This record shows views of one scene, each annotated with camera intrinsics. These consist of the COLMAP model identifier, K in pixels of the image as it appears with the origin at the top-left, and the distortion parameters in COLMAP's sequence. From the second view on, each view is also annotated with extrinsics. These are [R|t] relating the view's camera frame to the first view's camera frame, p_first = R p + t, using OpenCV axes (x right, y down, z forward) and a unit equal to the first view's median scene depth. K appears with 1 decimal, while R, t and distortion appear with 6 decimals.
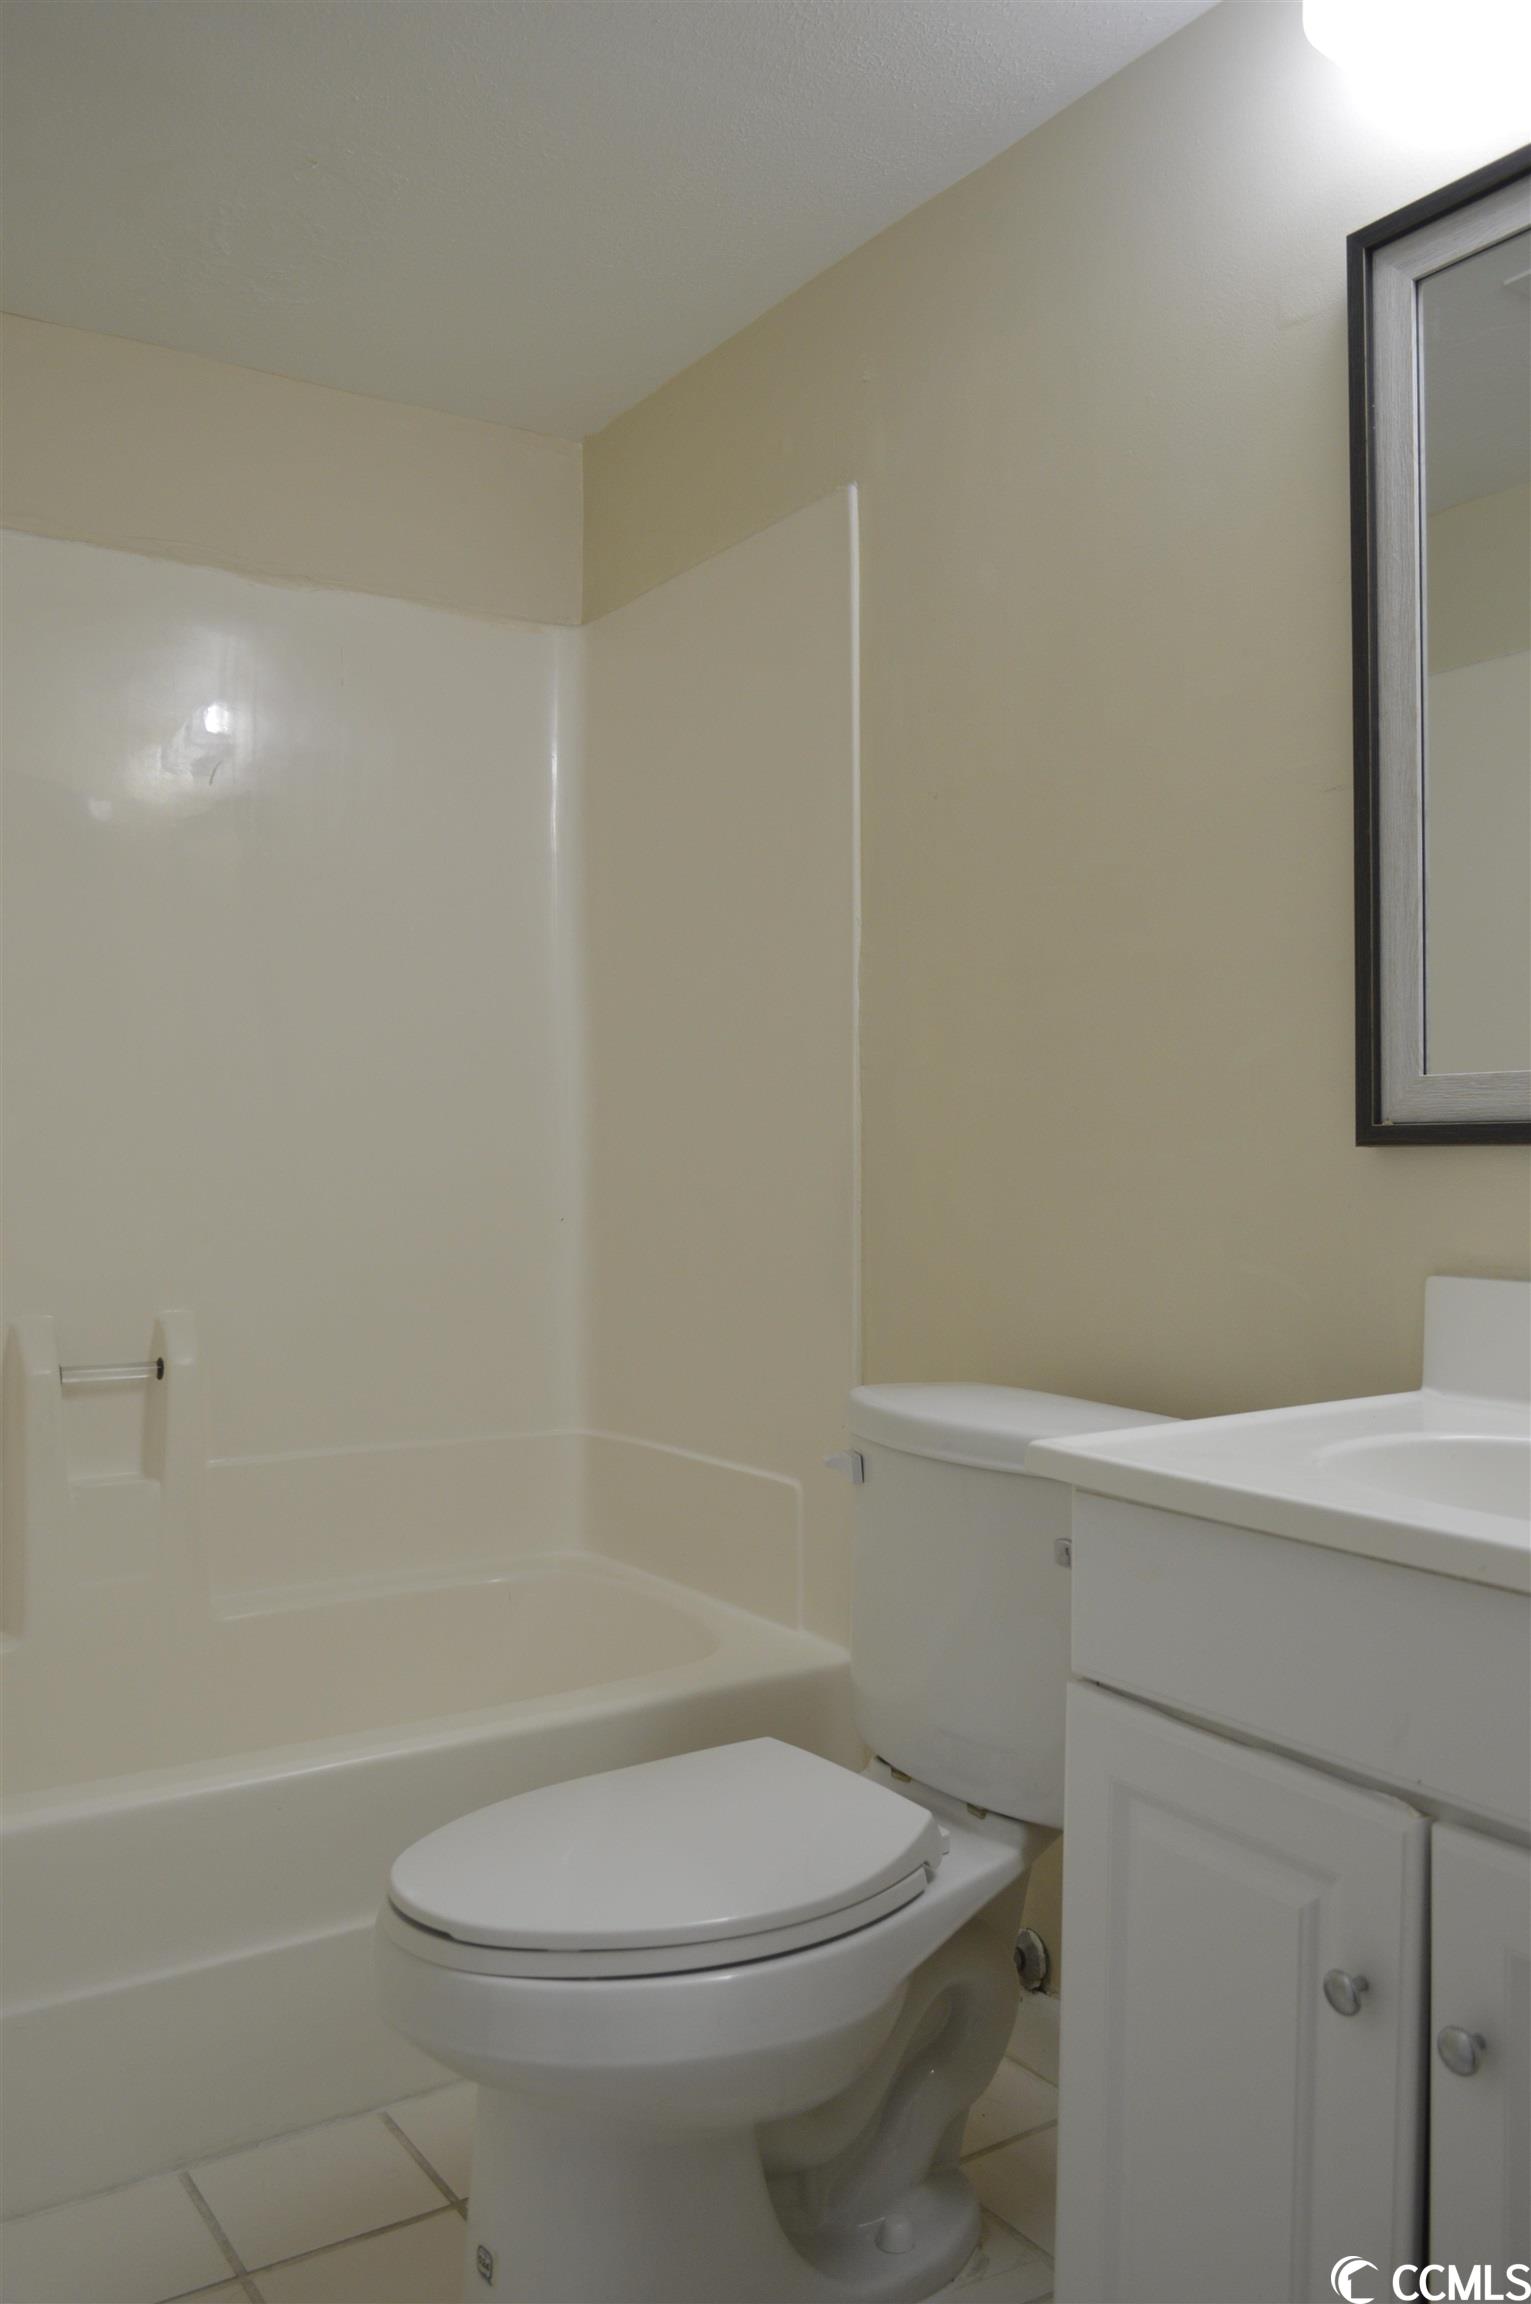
lens RADIAL K [[1818.3, 0, 769.0], [0, 1818.3, 1148.4], [0, 0, 1]] dist [-0.012432, 0.011304]
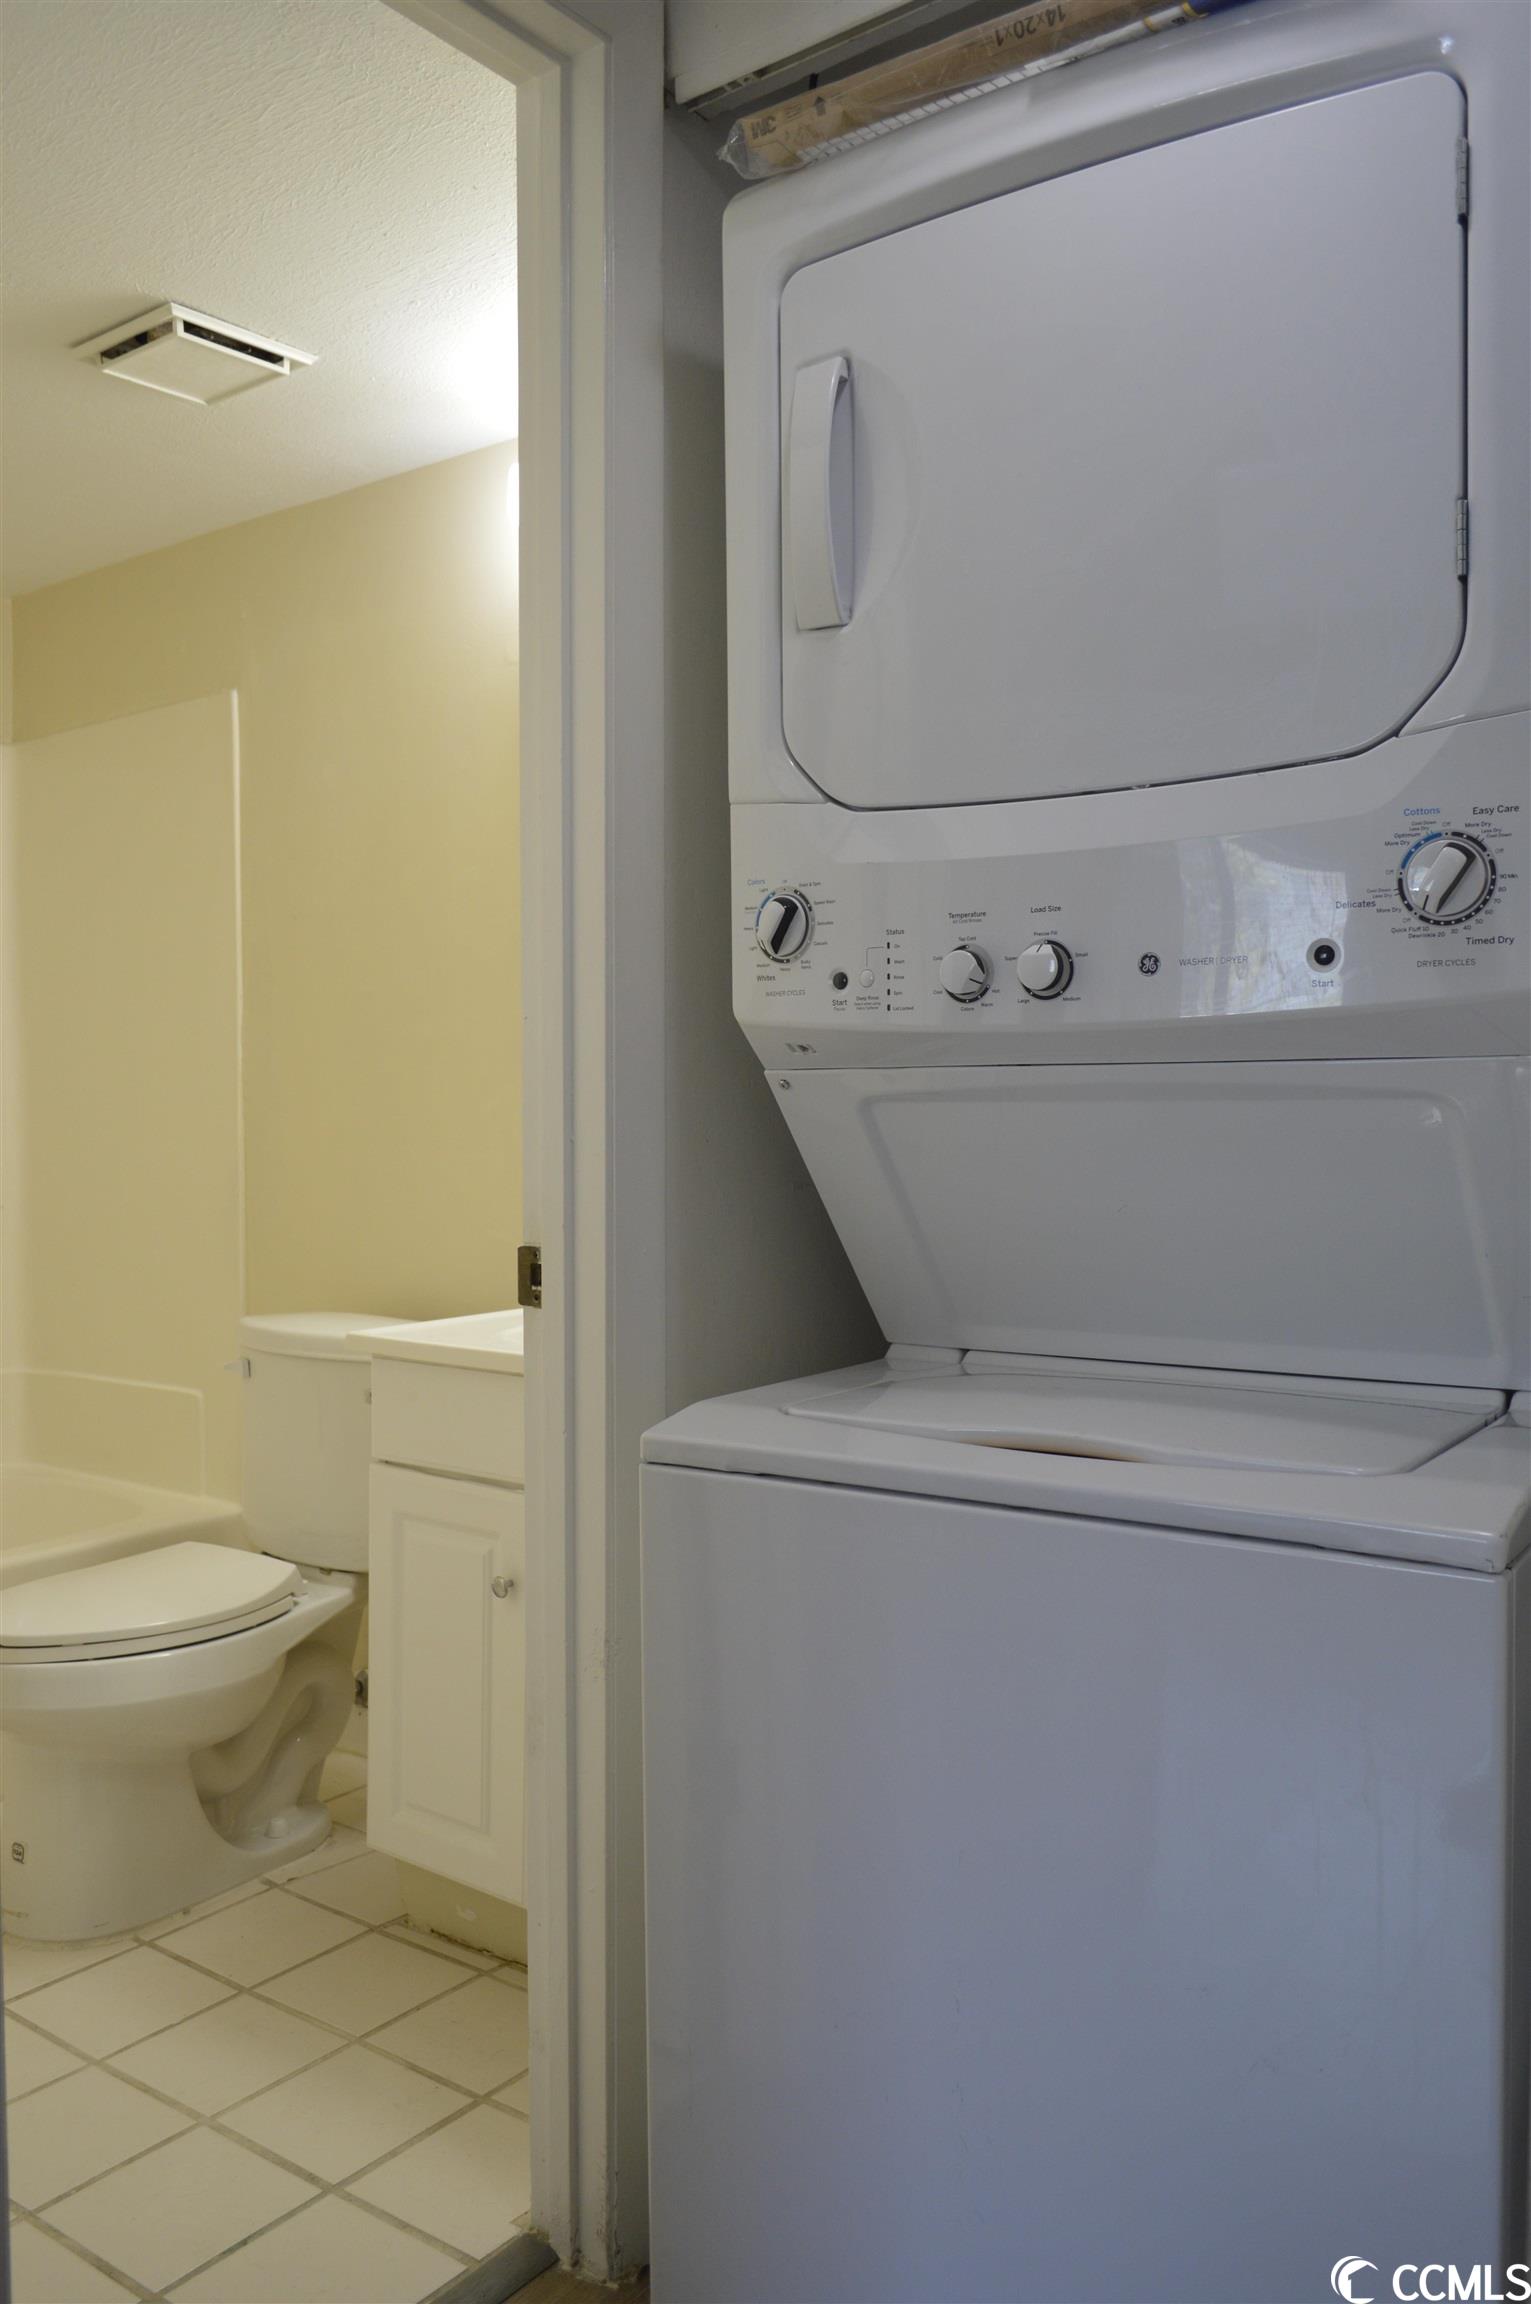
lens RADIAL K [[1818.3, 0, 779.9], [0, 1818.3, 1152.1], [0, 0, 1]] dist [-0.012432, 0.011304]
pose [[0.941332, -0.010566, 0.337316, -0.048389], [0.003154, 0.999742, 0.022512, -0.047247], [-0.337466, -0.020127, 0.941122, -0.679863]]
